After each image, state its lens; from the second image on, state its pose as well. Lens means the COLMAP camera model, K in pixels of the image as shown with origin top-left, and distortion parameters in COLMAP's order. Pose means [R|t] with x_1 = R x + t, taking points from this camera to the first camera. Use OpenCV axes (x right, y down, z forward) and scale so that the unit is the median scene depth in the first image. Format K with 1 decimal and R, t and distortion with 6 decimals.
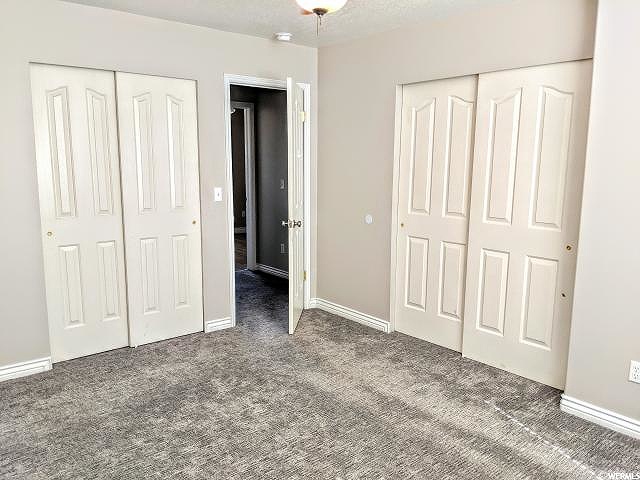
lens RADIAL K [[520.3, 0, 320.4], [0, 520.3, 239.8], [0, 0, 1]] dist [0.017426, 0.000285]
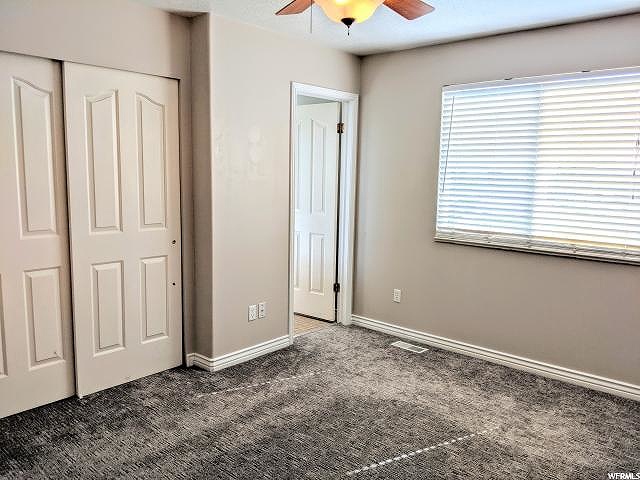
lens RADIAL K [[520.3, 0, 320.3], [0, 520.3, 241.5], [0, 0, 1]] dist [0.017426, 0.000285]
pose [[-0.146553, -0.156854, 0.976688, -0.627742], [0.129732, 0.975773, 0.176174, -0.132758], [-0.980659, 0.152527, -0.122654, 0.759629]]
